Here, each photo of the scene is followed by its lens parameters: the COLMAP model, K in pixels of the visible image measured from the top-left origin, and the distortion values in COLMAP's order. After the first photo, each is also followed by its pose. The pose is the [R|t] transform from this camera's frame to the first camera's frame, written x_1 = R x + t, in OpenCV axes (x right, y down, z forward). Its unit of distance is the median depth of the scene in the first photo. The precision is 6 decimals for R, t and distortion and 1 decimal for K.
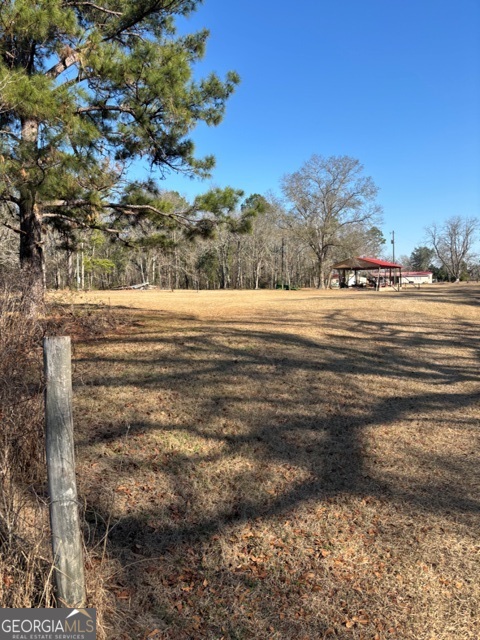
lens RADIAL K [[486.2, 0, 235.7], [0, 486.2, 320.8], [0, 0, 1]] dist [0.009265, 0.004700]
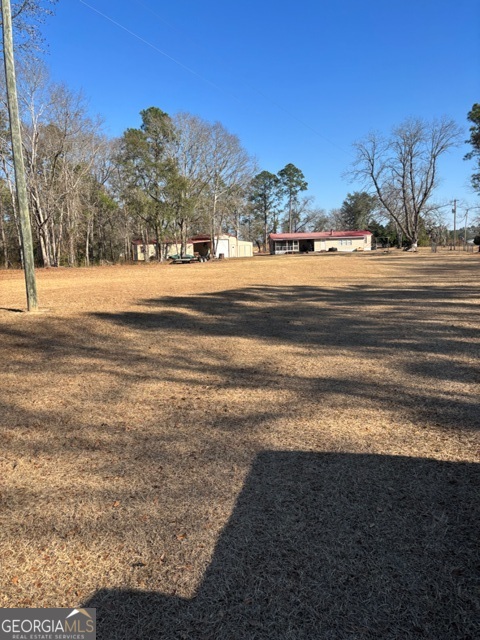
lens RADIAL K [[486.2, 0, 235.7], [0, 486.2, 320.8], [0, 0, 1]] dist [0.009265, 0.004700]
pose [[0.995984, -0.024173, 0.086209, 0.173460], [0.018181, 0.997408, 0.069623, -0.034019], [-0.087668, -0.067777, 0.993841, 0.394149]]
